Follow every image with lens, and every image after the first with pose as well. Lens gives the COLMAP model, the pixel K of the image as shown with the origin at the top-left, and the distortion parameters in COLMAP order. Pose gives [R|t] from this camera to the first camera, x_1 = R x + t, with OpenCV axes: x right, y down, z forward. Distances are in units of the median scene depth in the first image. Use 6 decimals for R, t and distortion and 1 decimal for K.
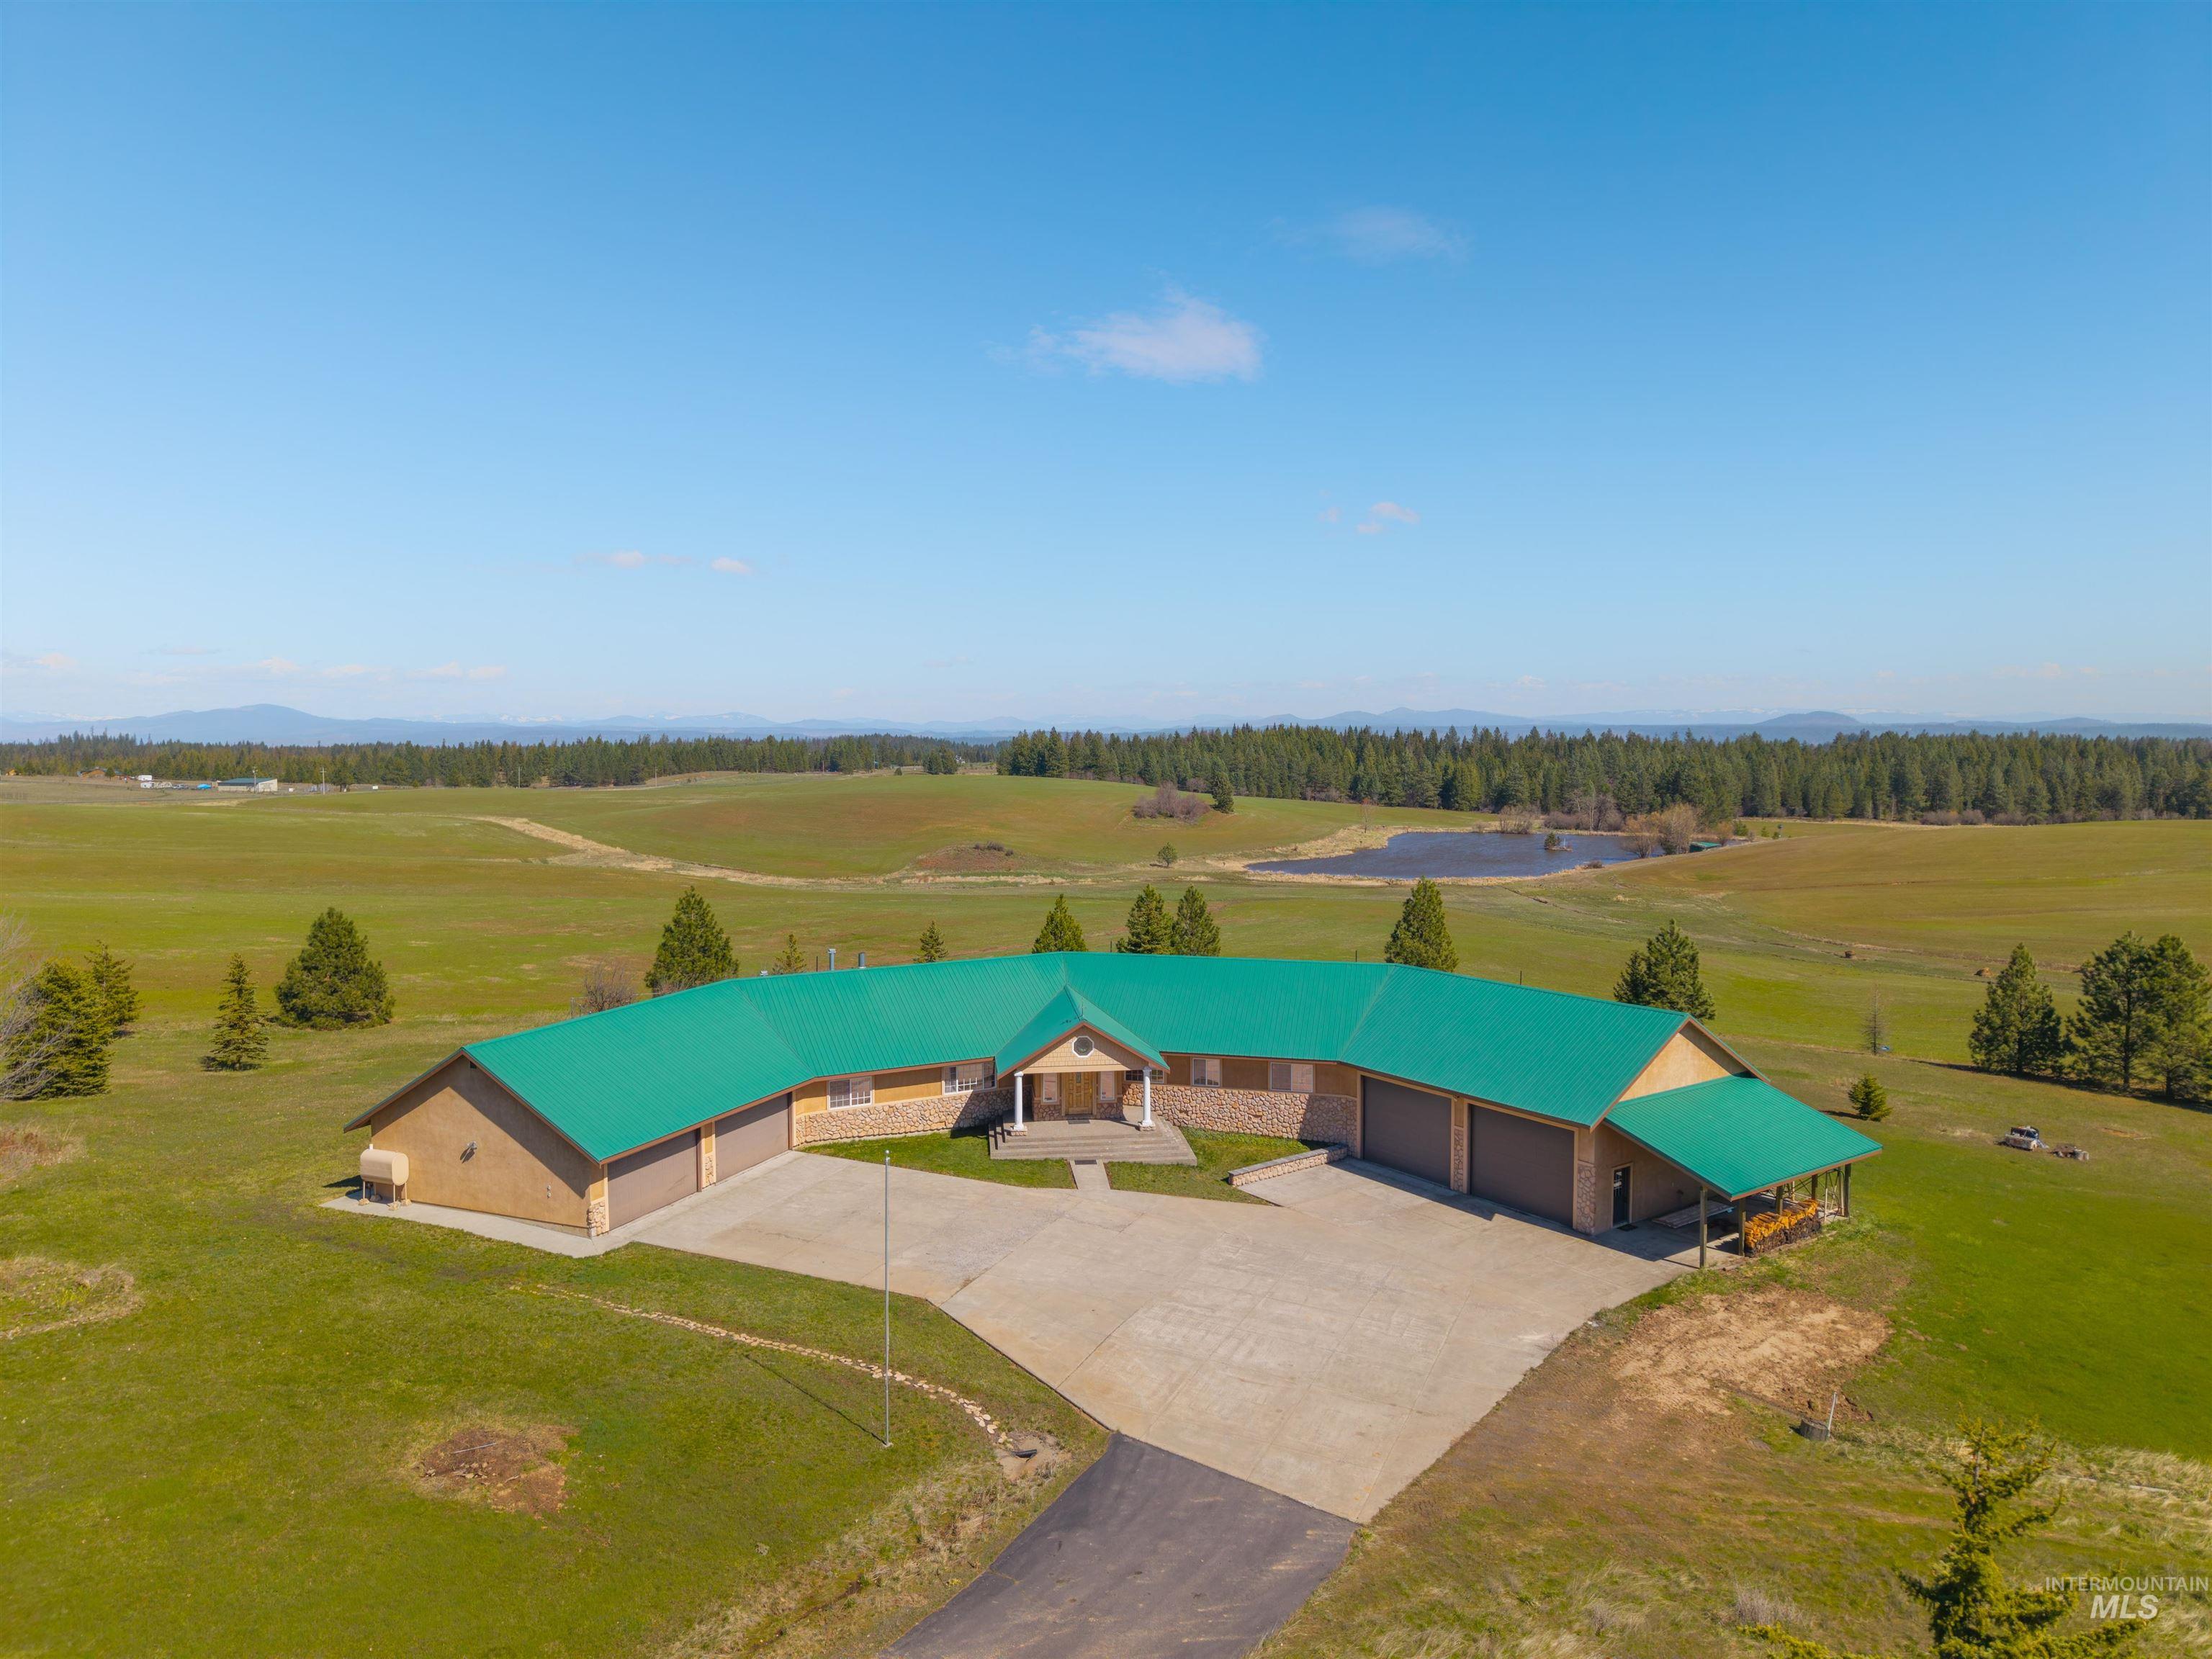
lens RADIAL K [[1483.2, 0, 1156.0], [0, 1483.2, 824.7], [0, 0, 1]] dist [0.030336, -0.041963]
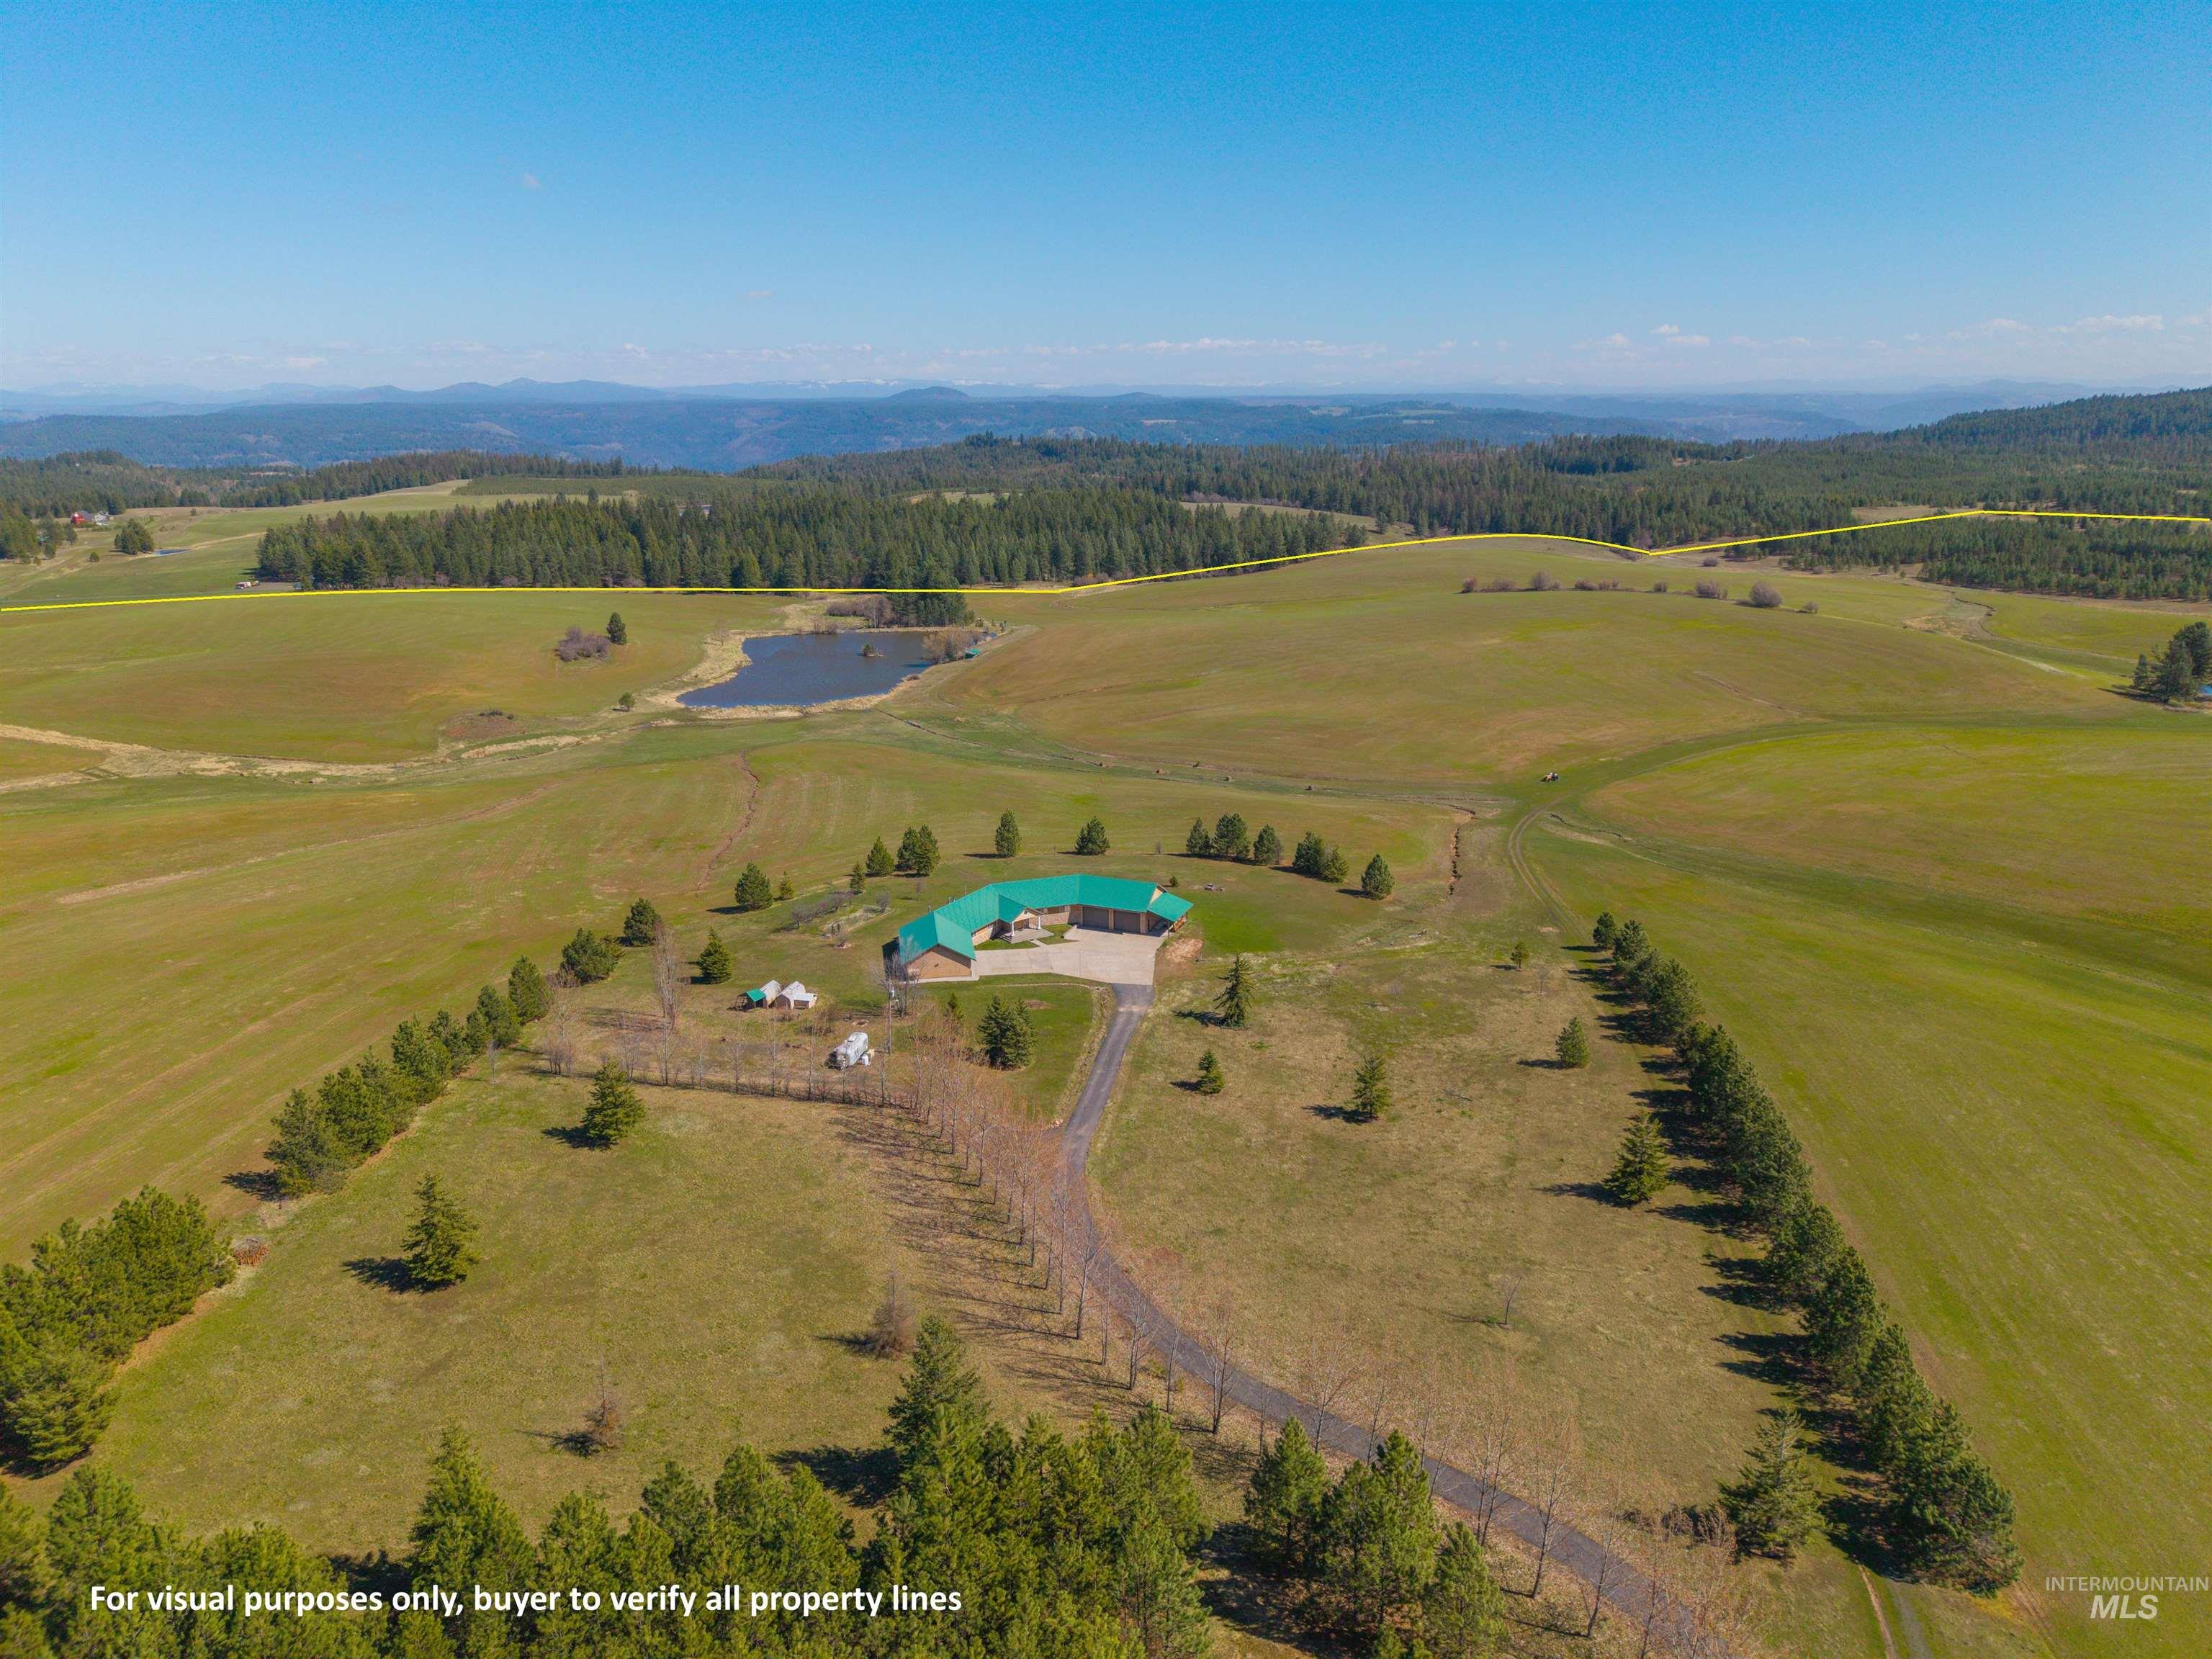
lens RADIAL K [[1483.2, 0, 1156.0], [0, 1483.2, 824.7], [0, 0, 1]] dist [0.030336, -0.041963]
pose [[0.843170, -0.152757, 0.515490, -1.293478], [0.032617, 0.971556, 0.234554, -0.735184], [-0.536657, -0.180956, 0.824169, -1.791916]]
